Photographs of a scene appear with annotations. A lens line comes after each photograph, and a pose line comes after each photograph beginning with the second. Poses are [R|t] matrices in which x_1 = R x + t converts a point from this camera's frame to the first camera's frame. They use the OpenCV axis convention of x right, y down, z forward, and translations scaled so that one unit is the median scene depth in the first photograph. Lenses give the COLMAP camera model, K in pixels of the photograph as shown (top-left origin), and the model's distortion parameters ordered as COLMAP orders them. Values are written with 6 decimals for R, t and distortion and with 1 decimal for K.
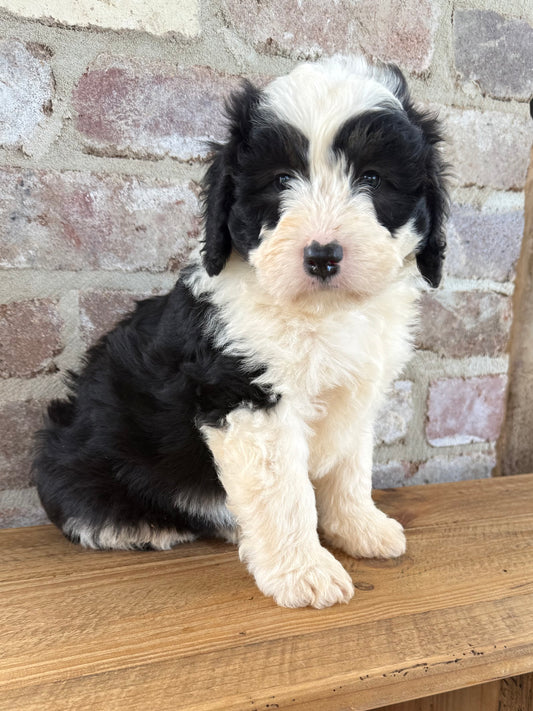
lens RADIAL K [[673.4, 0, 266.1], [0, 673.4, 454.6], [0, 0, 1]] dist [0.055046, -0.066310]
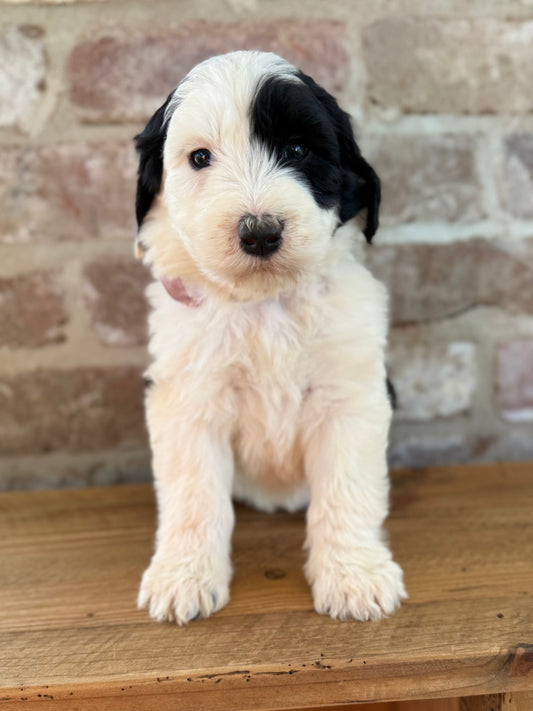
lens RADIAL K [[679.8, 0, 276.9], [0, 679.8, 420.8], [0, 0, 1]] dist [0.005154, -0.025333]
pose [[0.949915, 0.008114, -0.312403, 0.350263], [-0.015186, 0.999680, -0.020211, 0.014493], [0.312139, 0.023943, 0.949735, 0.149962]]
